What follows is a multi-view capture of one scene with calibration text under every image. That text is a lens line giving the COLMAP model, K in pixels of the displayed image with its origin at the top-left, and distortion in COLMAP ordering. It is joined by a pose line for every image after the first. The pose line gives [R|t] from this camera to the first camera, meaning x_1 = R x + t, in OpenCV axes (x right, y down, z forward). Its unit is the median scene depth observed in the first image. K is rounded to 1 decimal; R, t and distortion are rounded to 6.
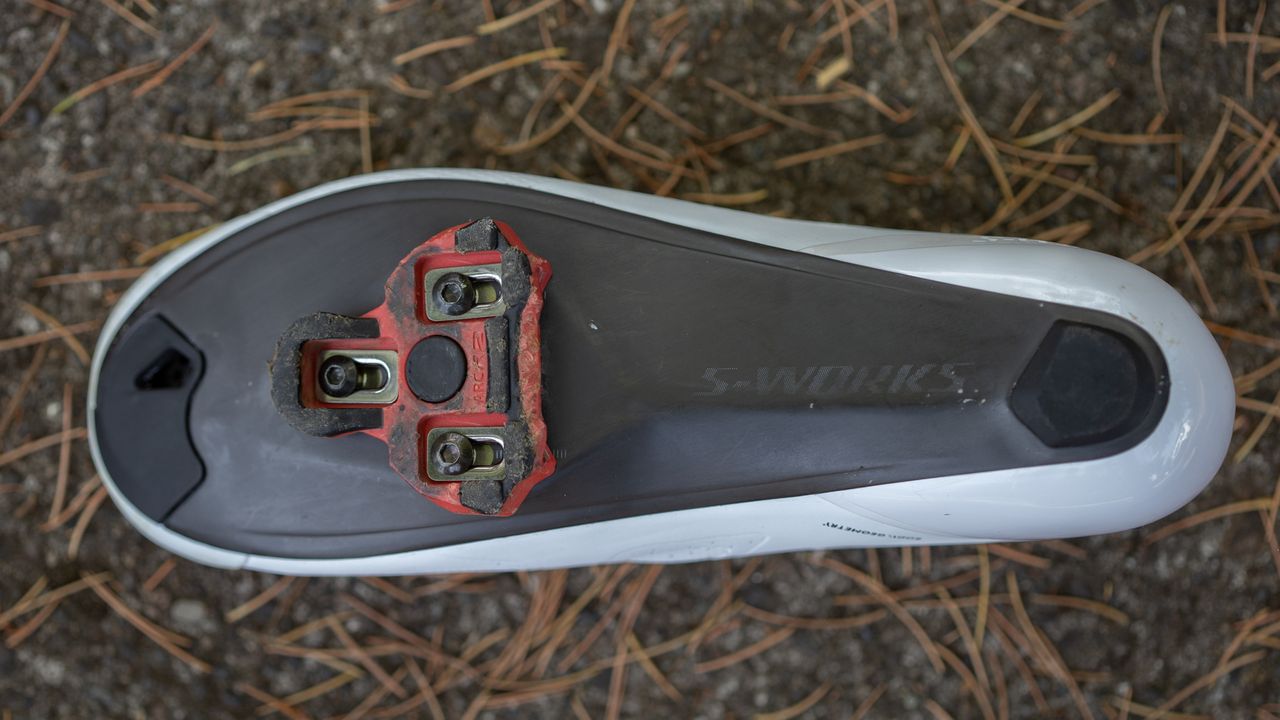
lens RADIAL K [[4572.5, 0, 639.0], [0, 4572.5, 360.0], [0, 0, 1]] dist [-0.091865, 0.000000]
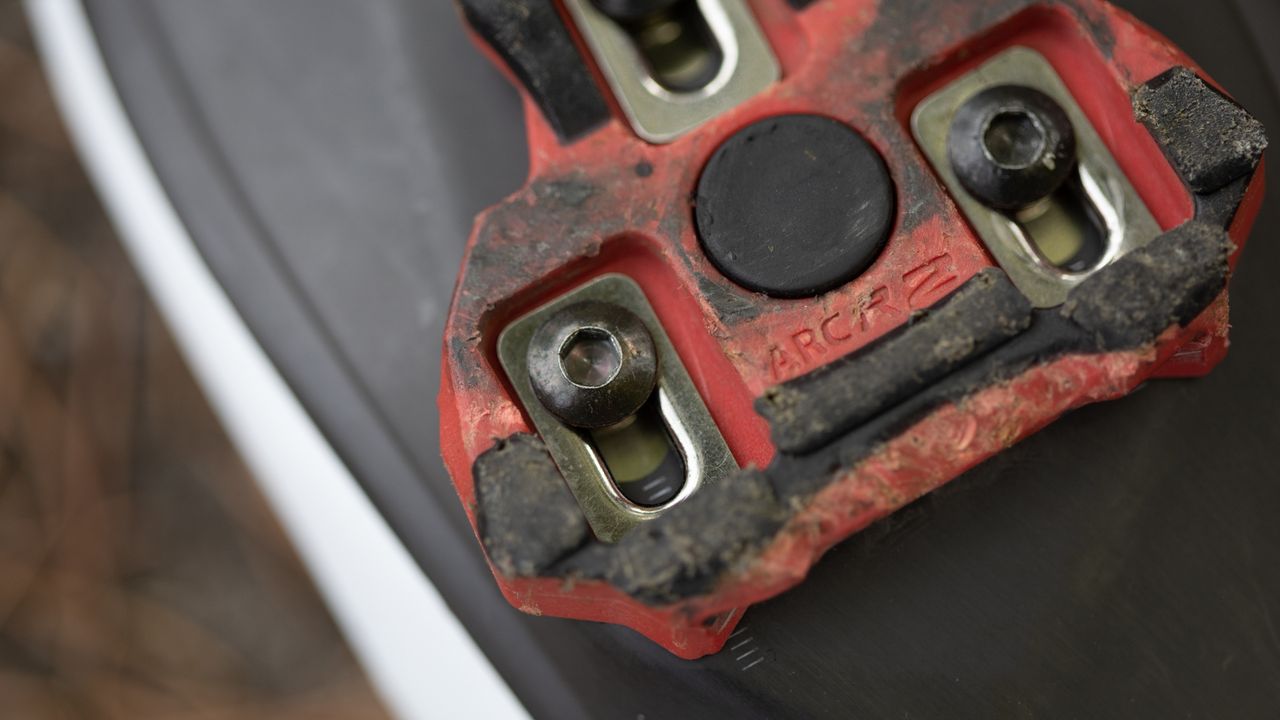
lens RADIAL K [[4572.5, 0, 640.6], [0, 4572.5, 362.4], [0, 0, 1]] dist [-0.091865, 0.000000]
pose [[0.466818, 0.884332, -0.006125, -0.037452], [-0.884345, 0.466832, 0.001132, 0.017031], [0.003860, 0.004888, 0.999981, 0.665928]]
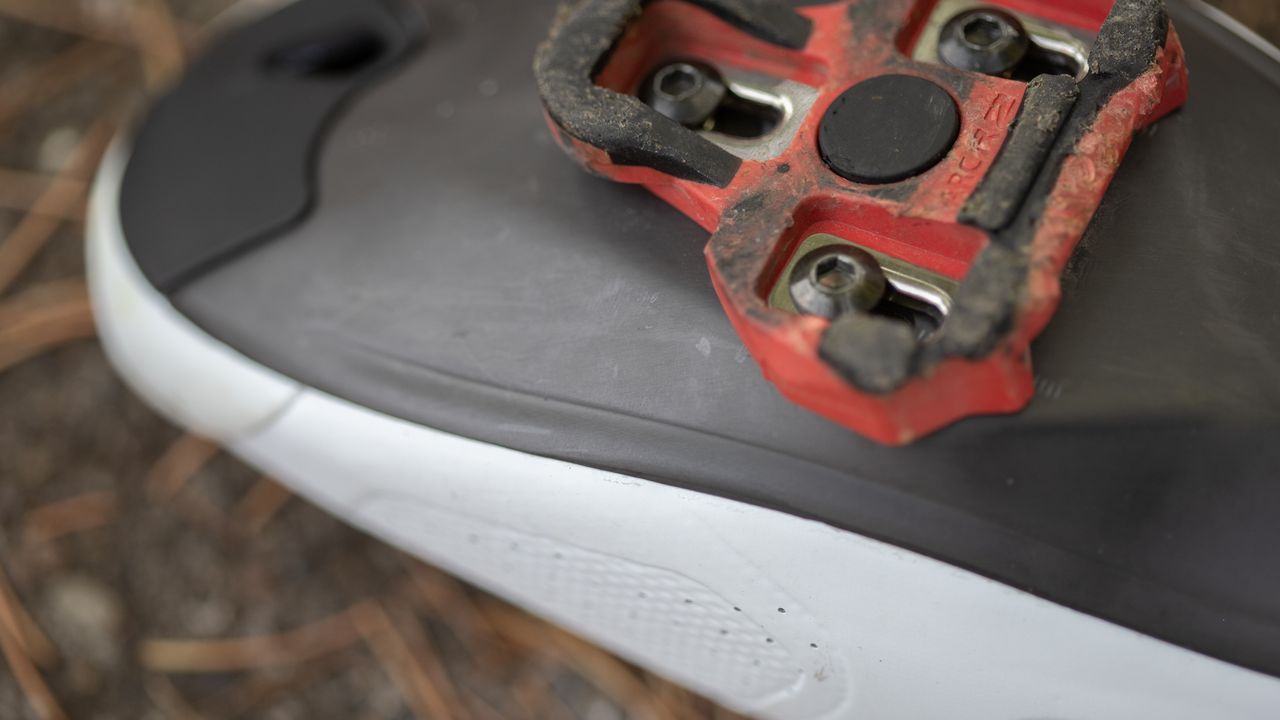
lens RADIAL K [[4572.5, 0, 639.2], [0, 4572.5, 360.4], [0, 0, 1]] dist [-0.091865, 0.000000]
pose [[0.879406, 0.459841, -0.123255, 0.002073], [-0.465784, 0.777532, -0.422480, 0.232211], [-0.098439, 0.428942, 0.897952, 0.591556]]
